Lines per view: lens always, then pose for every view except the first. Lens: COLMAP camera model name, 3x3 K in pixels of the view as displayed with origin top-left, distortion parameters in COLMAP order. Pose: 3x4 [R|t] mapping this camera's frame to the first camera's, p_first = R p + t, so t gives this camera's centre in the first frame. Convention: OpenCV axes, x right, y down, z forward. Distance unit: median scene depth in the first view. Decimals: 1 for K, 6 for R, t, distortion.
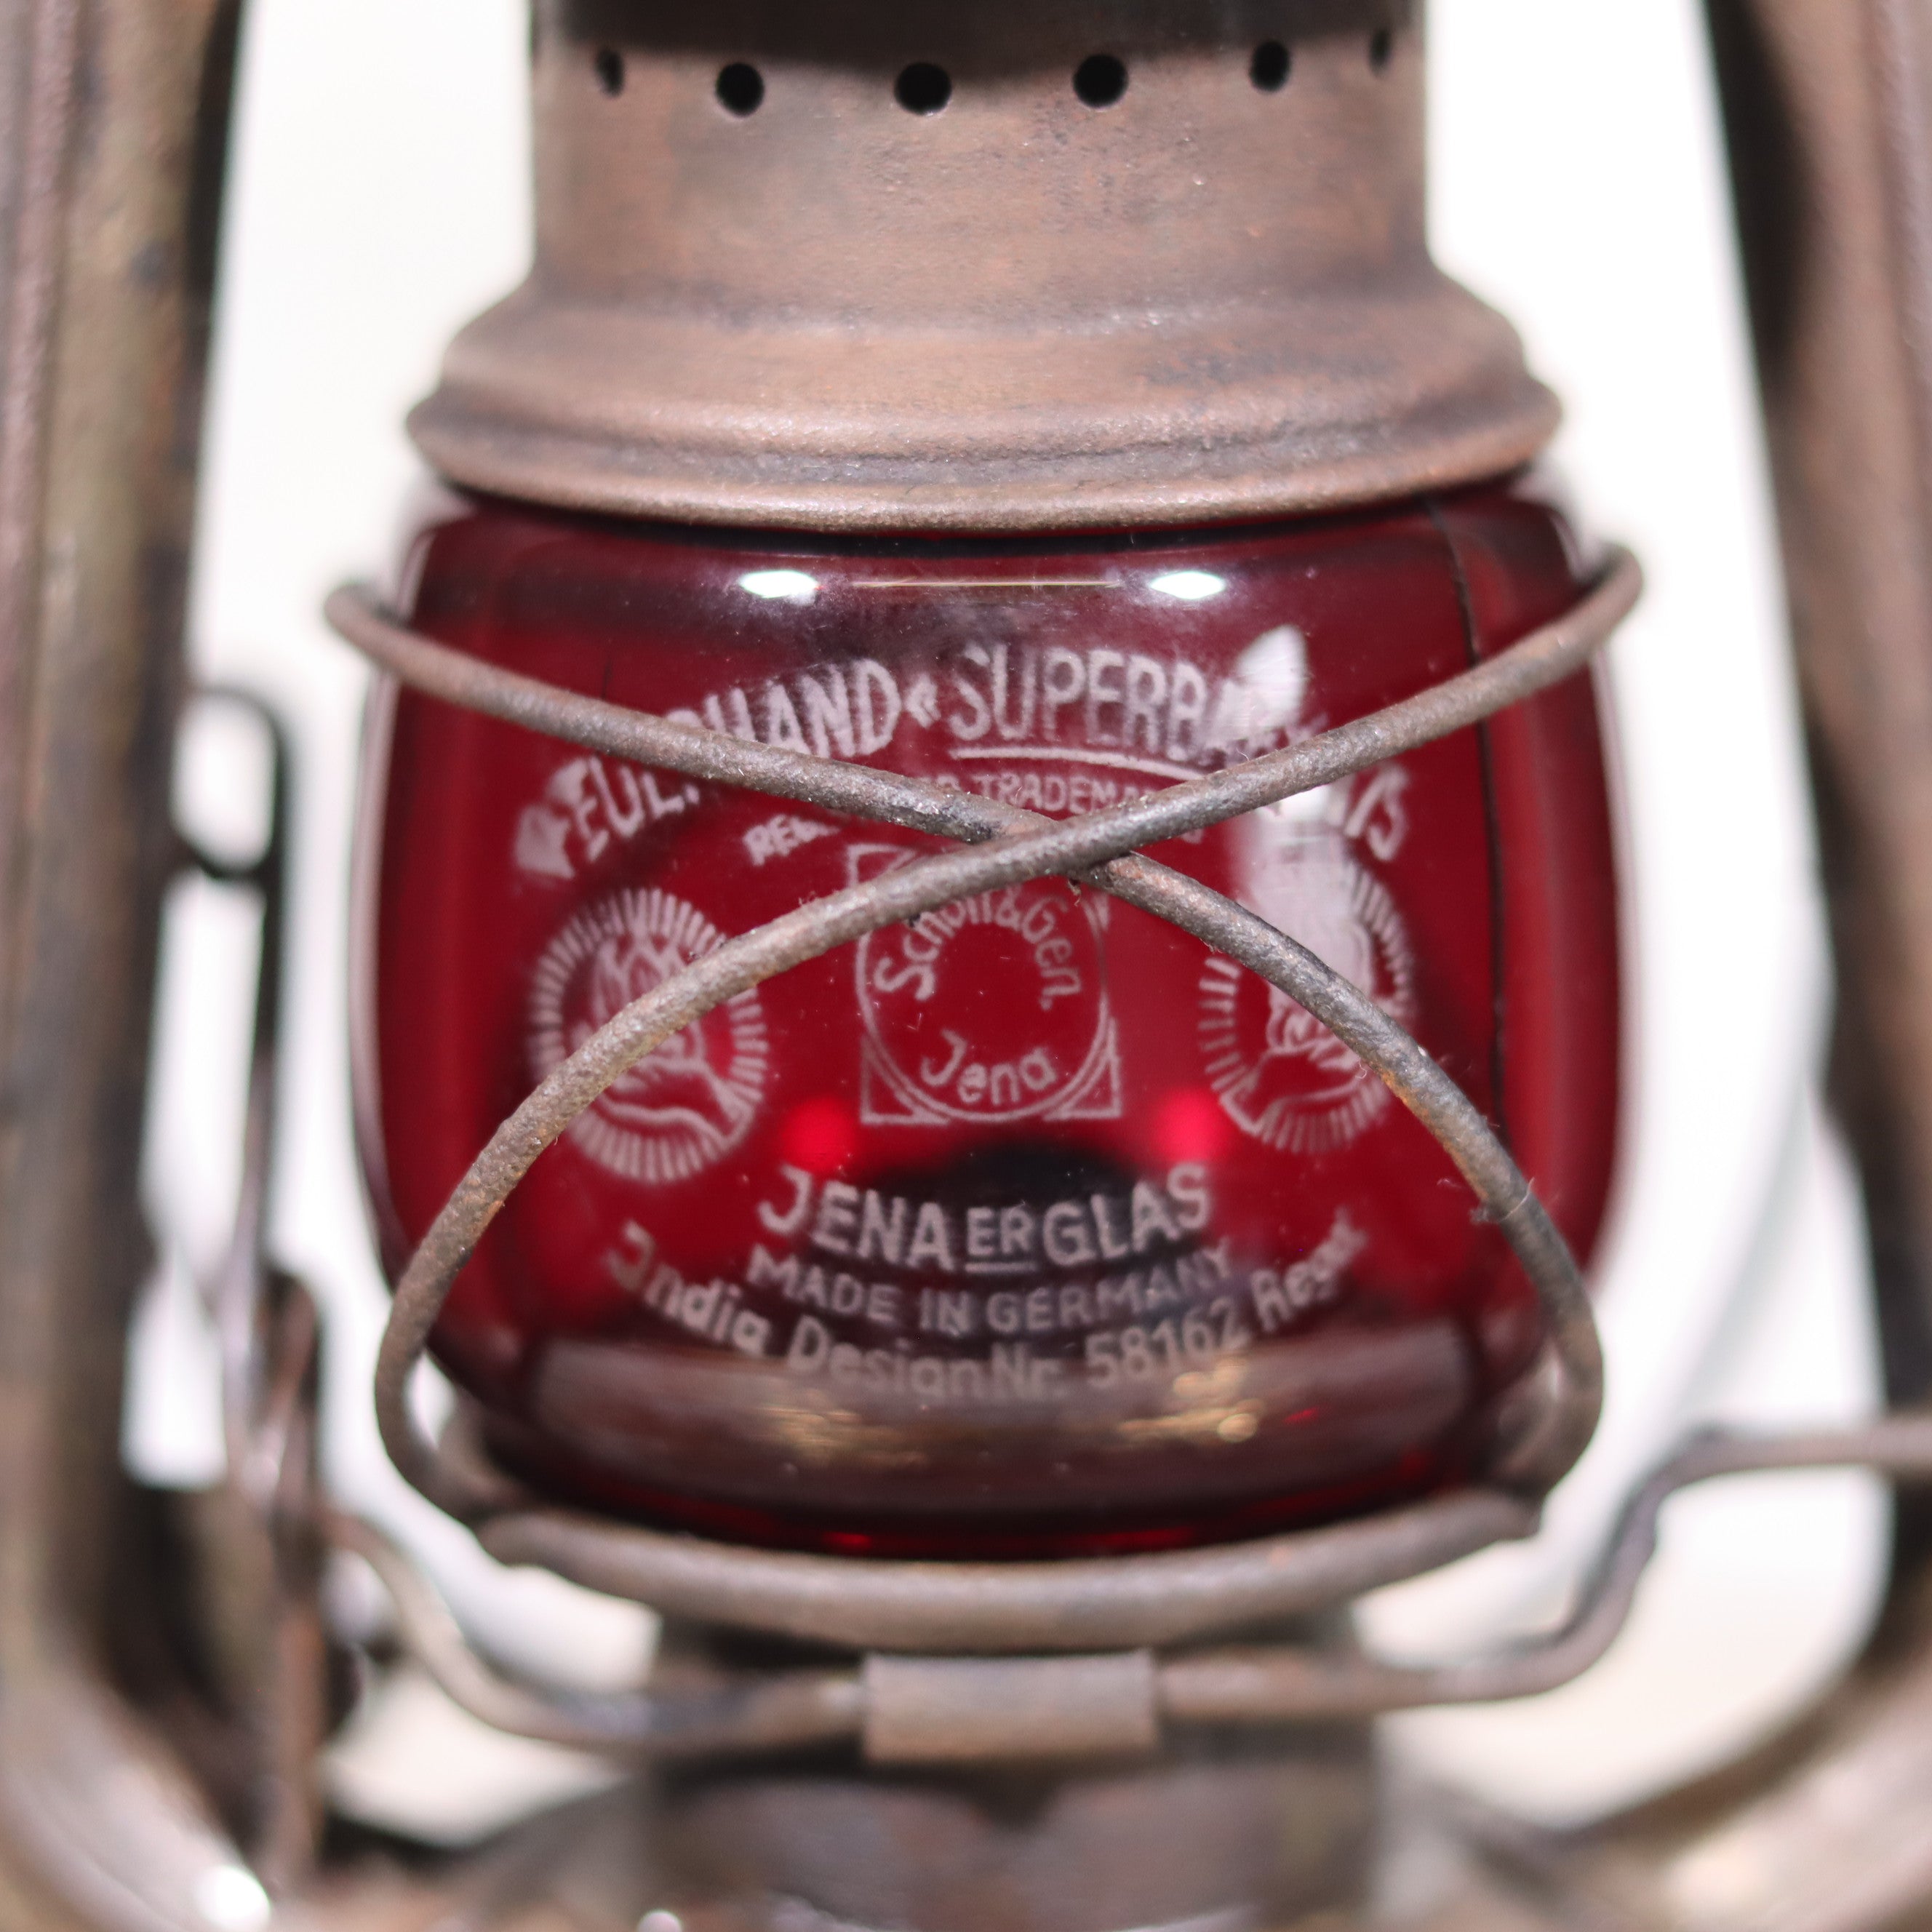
lens RADIAL K [[7650.4, 0, 966.0], [0, 7650.4, 966.0], [0, 0, 1]] dist [-0.088682, -1.678147]
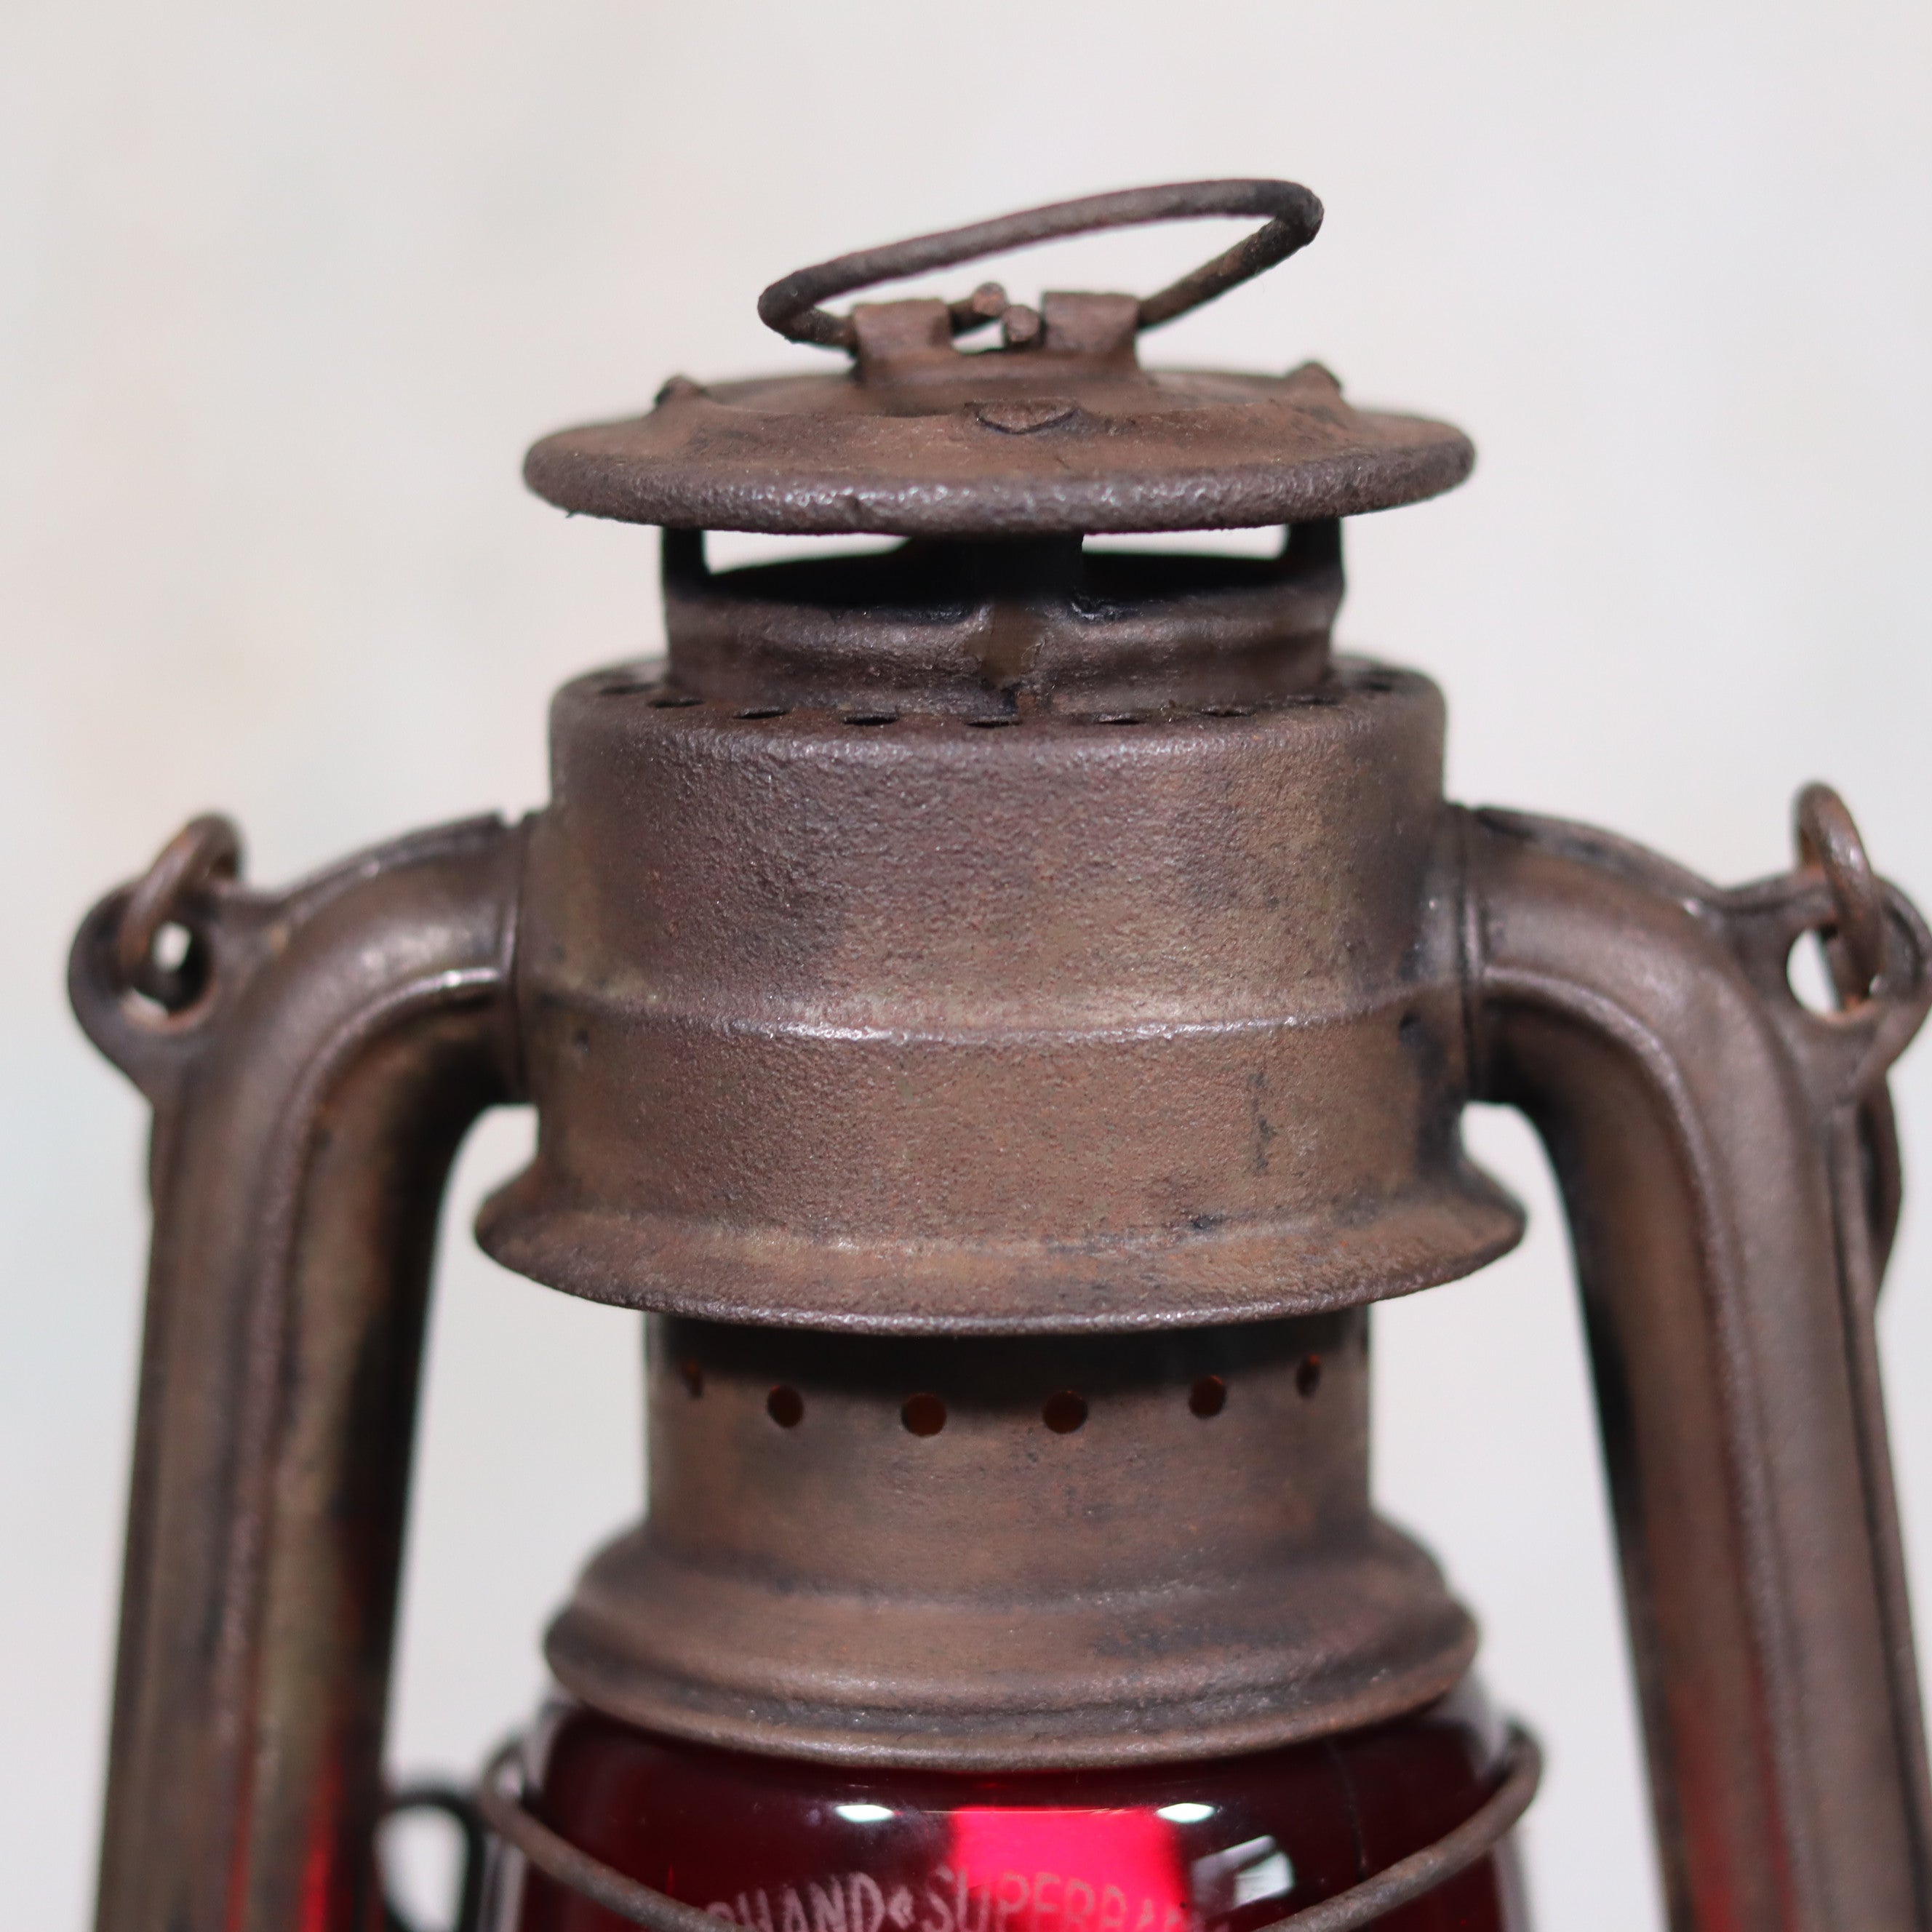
lens RADIAL K [[7650.4, 0, 966.0], [0, 7650.4, 966.0], [0, 0, 1]] dist [-0.088682, -1.678147]
pose [[0.992585, 0.022134, -0.119520, 0.150765], [-0.028862, 0.998077, -0.054861, -0.119847], [0.118076, 0.057903, 0.991315, -0.255722]]
